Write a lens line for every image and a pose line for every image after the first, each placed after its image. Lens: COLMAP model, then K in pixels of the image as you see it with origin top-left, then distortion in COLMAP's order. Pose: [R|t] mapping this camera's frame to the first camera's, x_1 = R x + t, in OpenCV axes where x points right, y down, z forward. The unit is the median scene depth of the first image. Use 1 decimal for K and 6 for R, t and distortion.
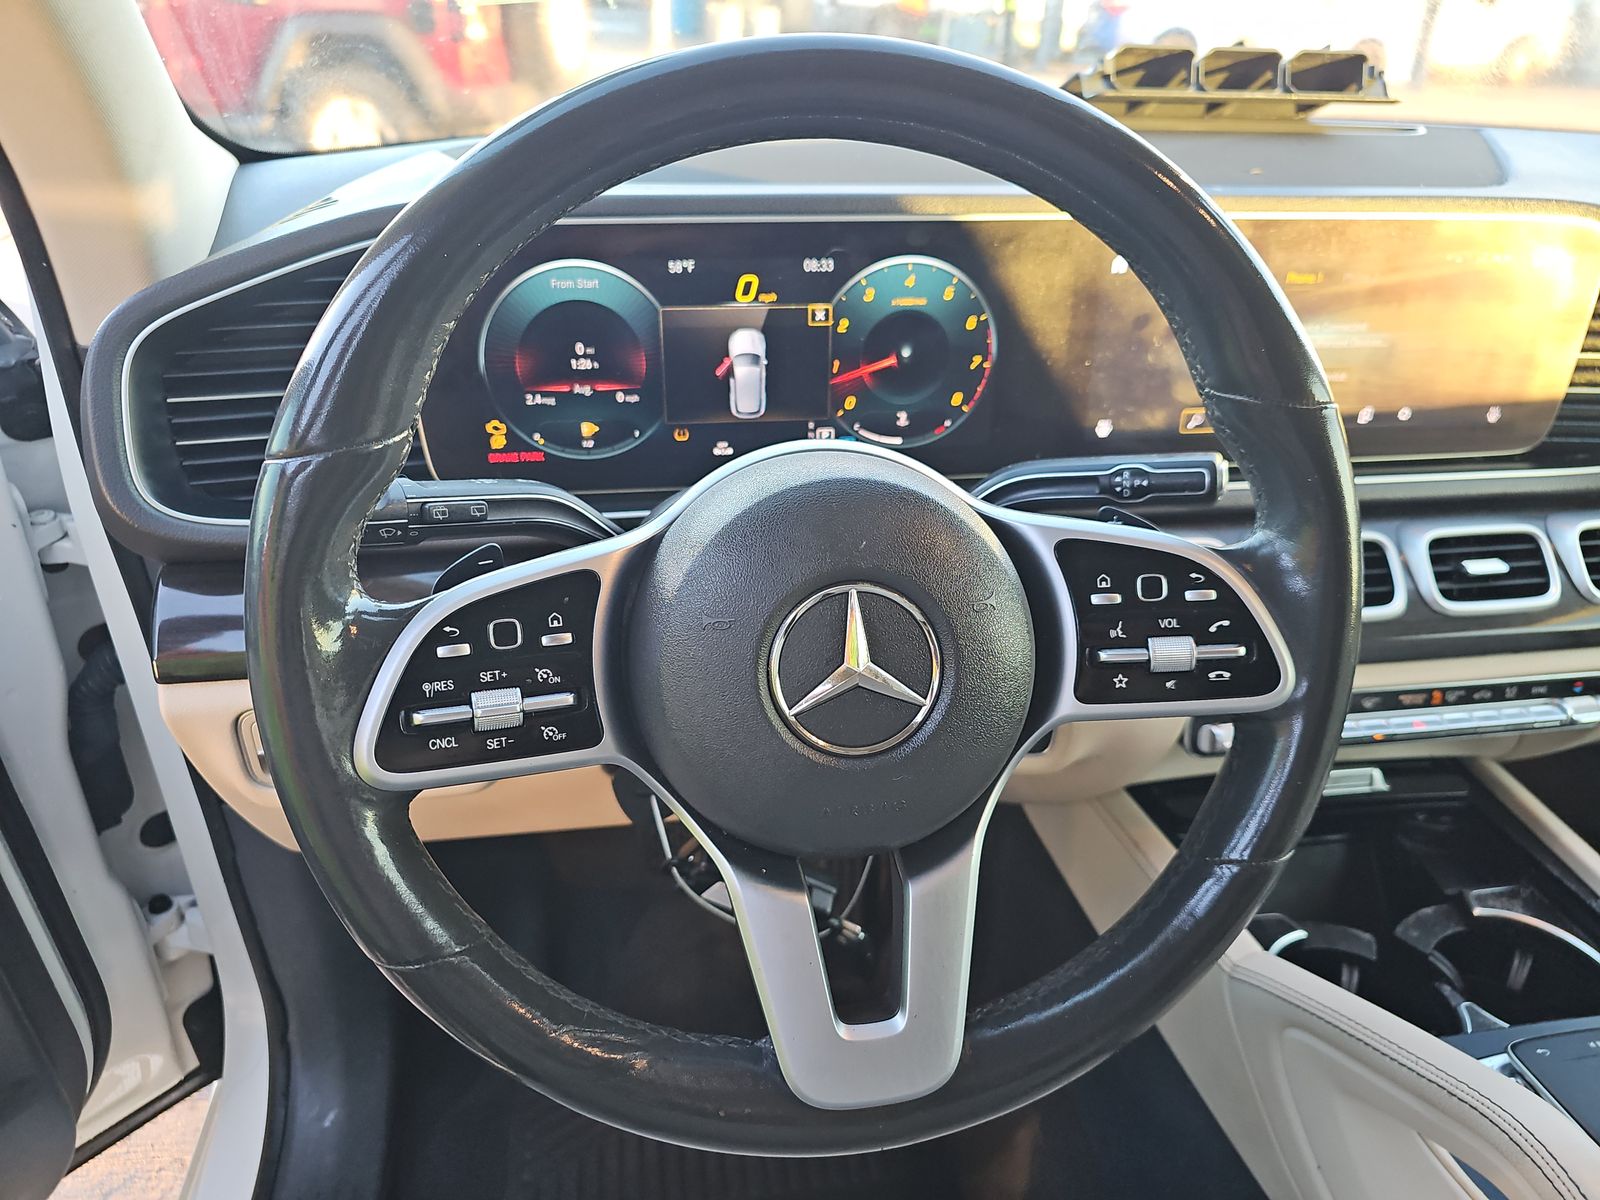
lens RADIAL K [[1077.2, 0, 800.0], [0, 1077.2, 600.0], [0, 0, 1]] dist [0.038564, -0.041403]
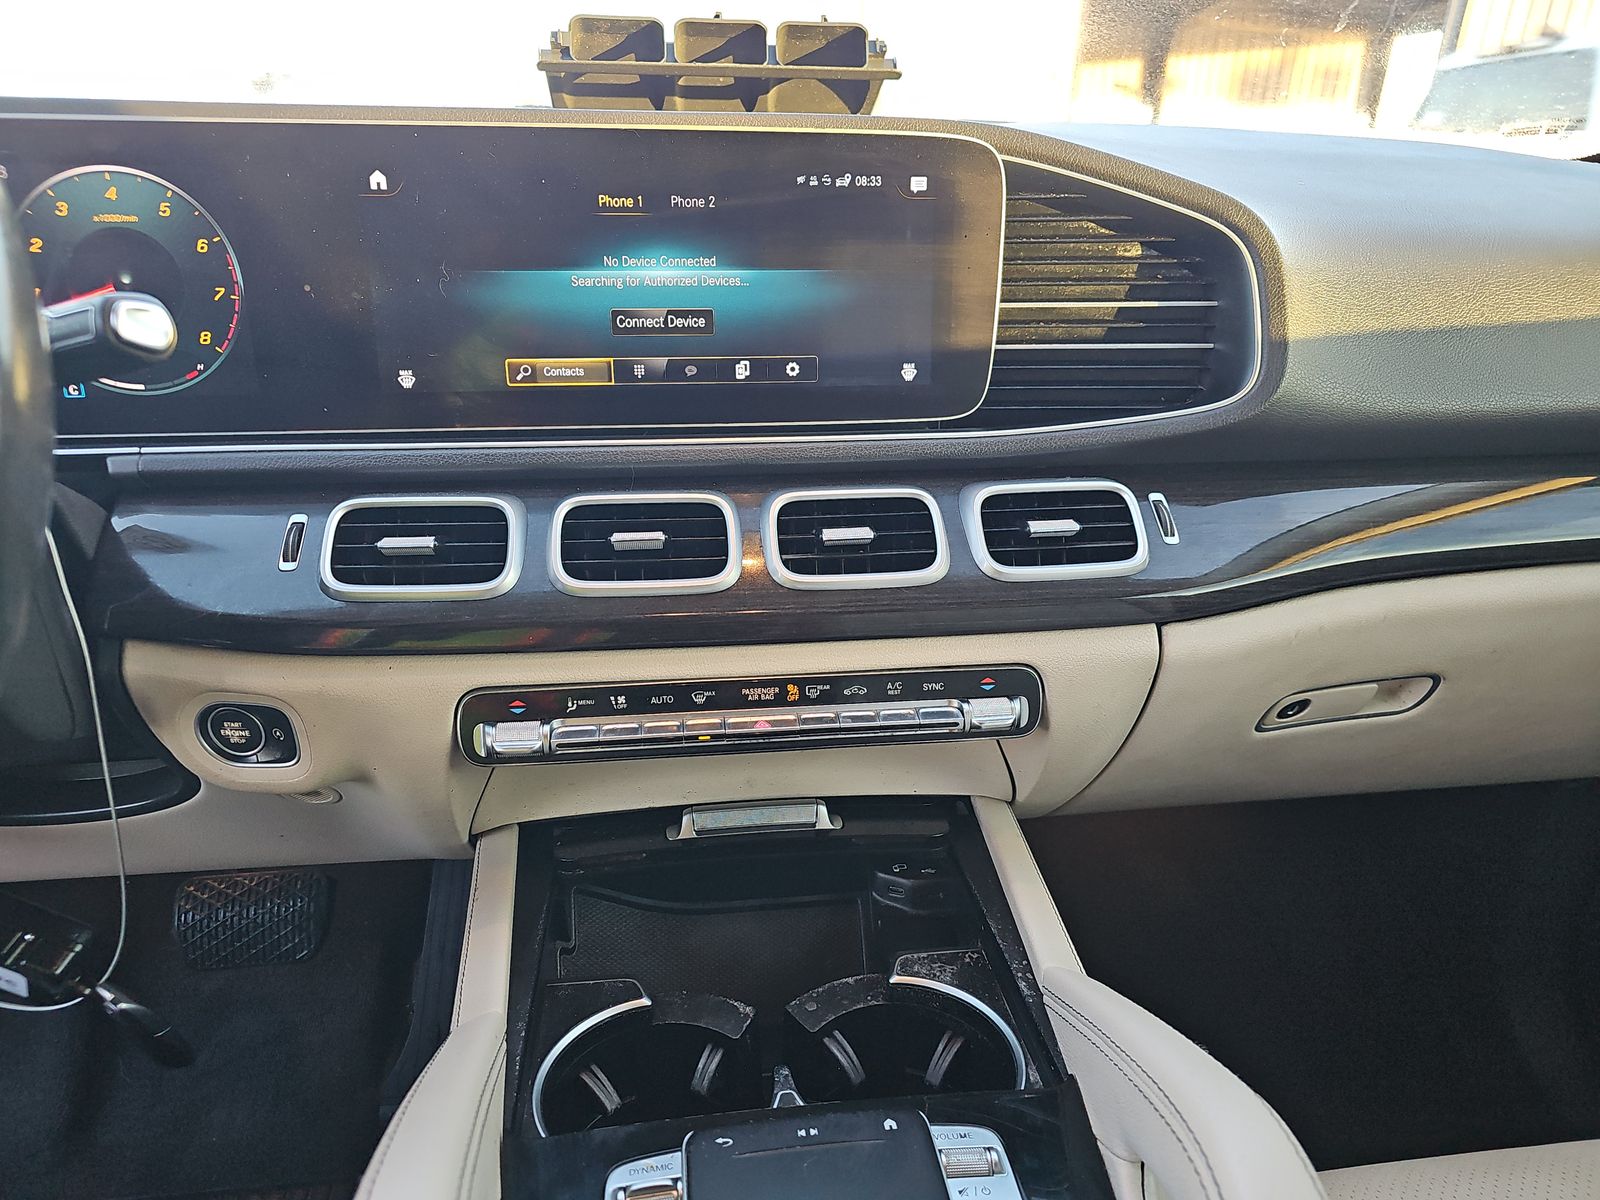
lens RADIAL K [[1077.2, 0, 800.0], [0, 1077.2, 600.0], [0, 0, 1]] dist [0.038564, -0.041403]
pose [[0.999113, -0.006267, -0.041648, 0.662484], [0.000238, 0.989692, -0.143215, 0.143389], [0.042116, 0.143078, 0.988815, 0.211842]]
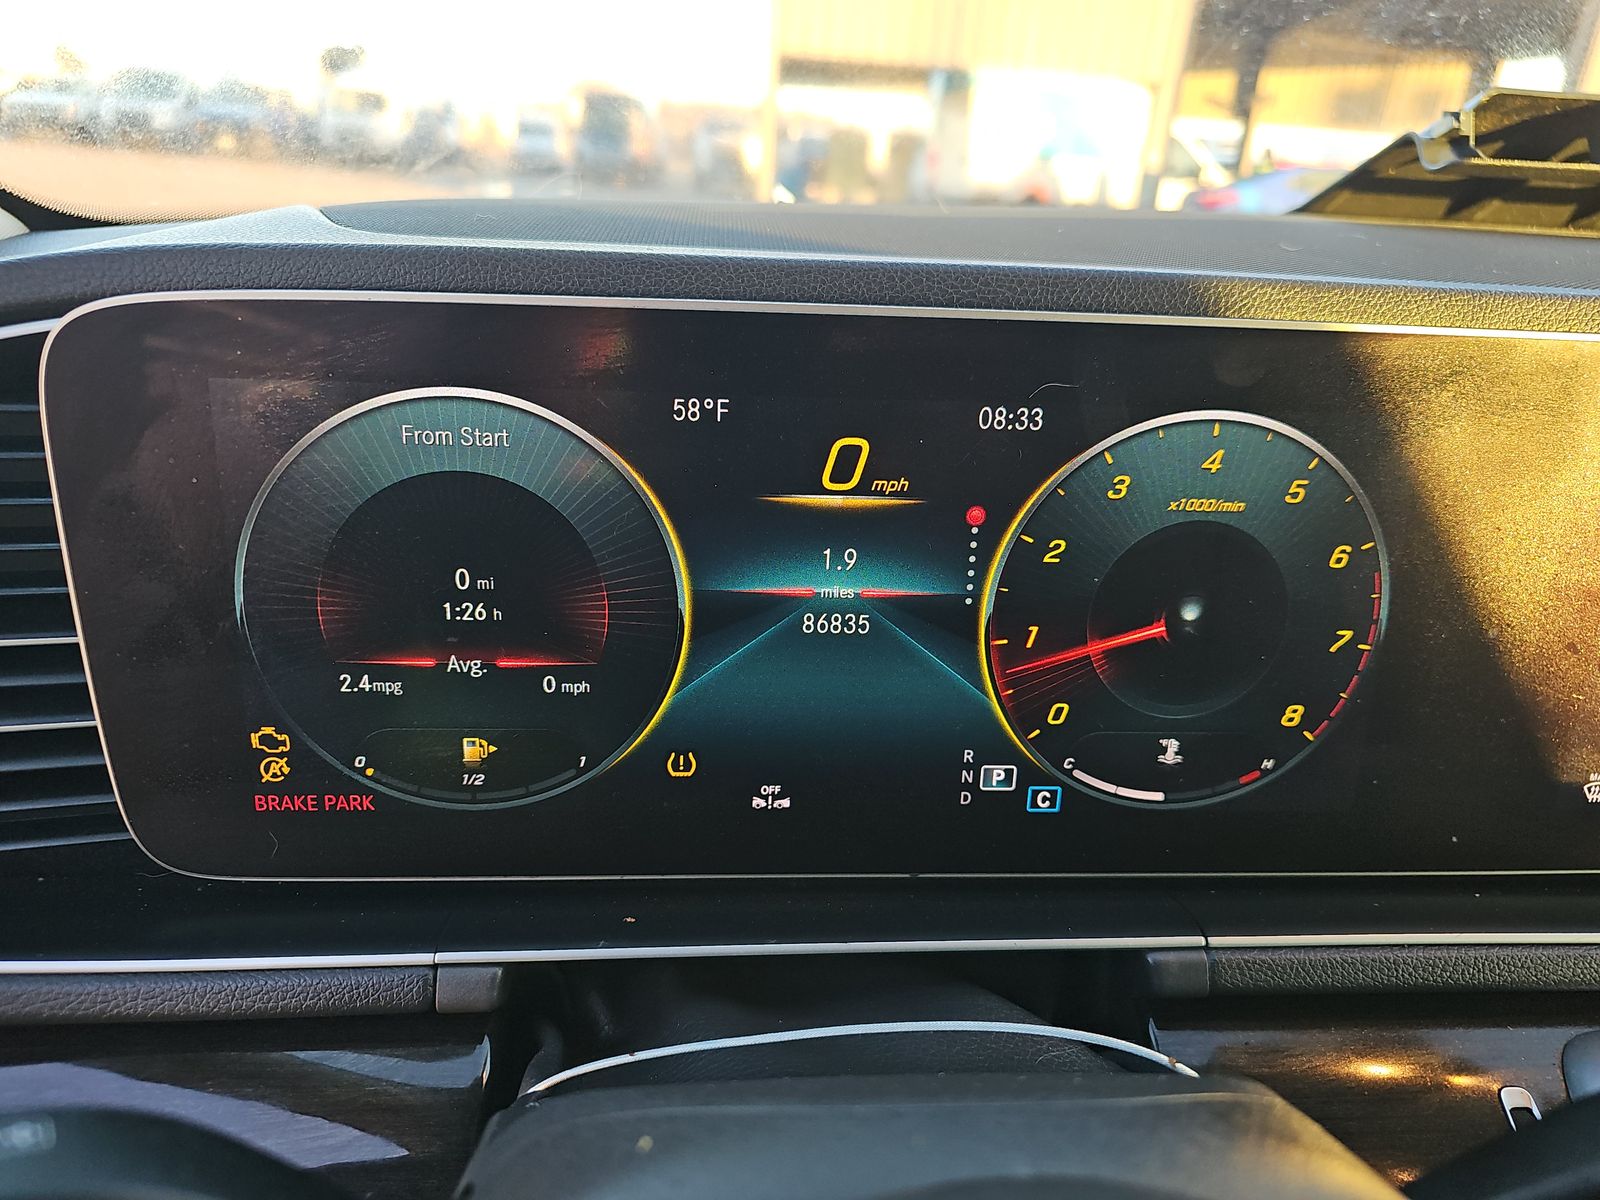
lens RADIAL K [[1077.2, 0, 800.0], [0, 1077.2, 600.0], [0, 0, 1]] dist [0.038564, -0.041403]
pose [[0.996032, 0.050118, -0.073546, -0.030537], [-0.060059, 0.988347, -0.139870, -0.161889], [0.065679, 0.143732, 0.987435, 0.544186]]
